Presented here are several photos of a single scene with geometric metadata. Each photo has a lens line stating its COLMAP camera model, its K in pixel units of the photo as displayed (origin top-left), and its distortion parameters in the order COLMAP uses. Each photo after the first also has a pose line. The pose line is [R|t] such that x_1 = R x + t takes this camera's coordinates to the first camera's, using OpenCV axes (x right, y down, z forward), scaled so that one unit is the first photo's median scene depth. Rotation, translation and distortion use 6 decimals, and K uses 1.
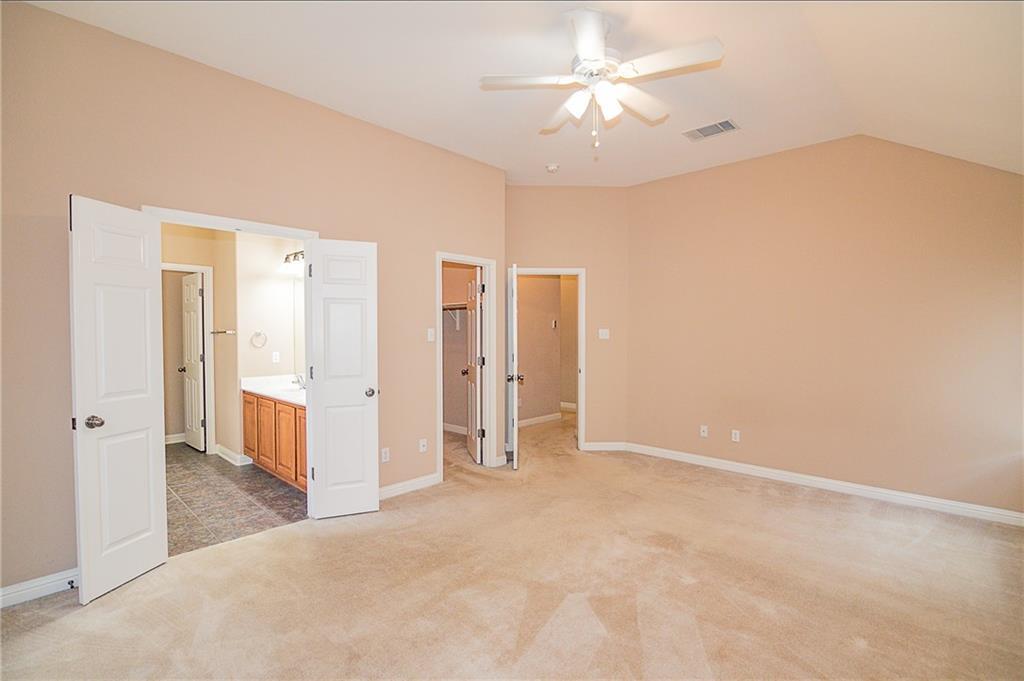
lens RADIAL K [[473.5, 0, 512.0], [0, 473.5, 340.5], [0, 0, 1]] dist [-0.016566, -0.000320]
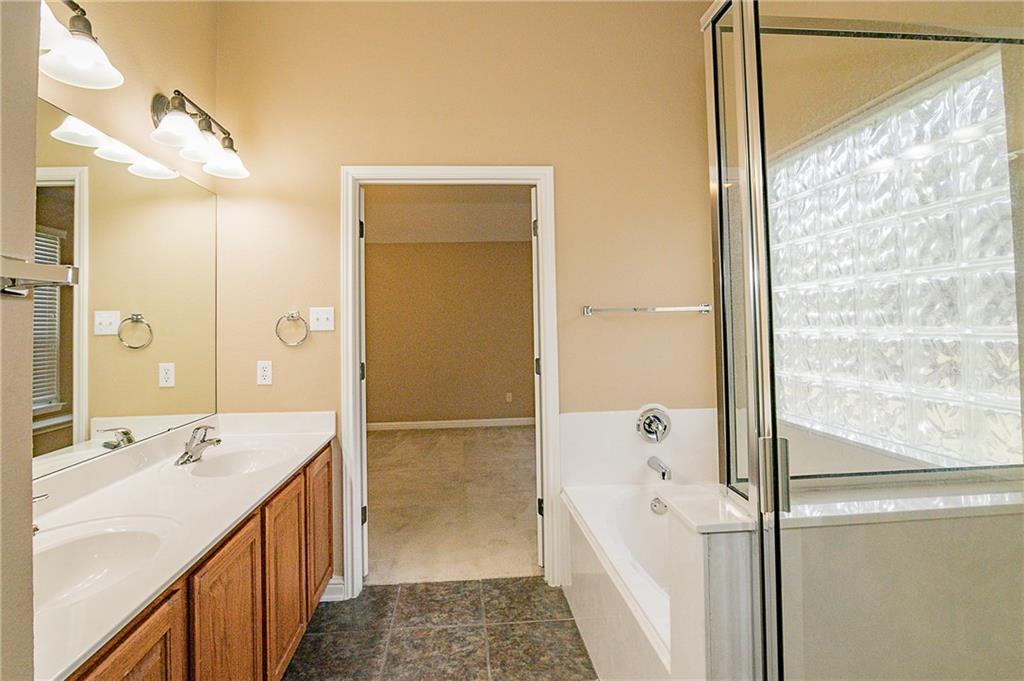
lens RADIAL K [[473.5, 0, 512.0], [0, 473.5, 340.5], [0, 0, 1]] dist [-0.016566, -0.000320]
pose [[-0.758695, -0.020713, 0.651117, -0.804182], [0.015486, 0.998639, 0.049813, -0.004342], [-0.651262, 0.047876, -0.757341, 1.067544]]
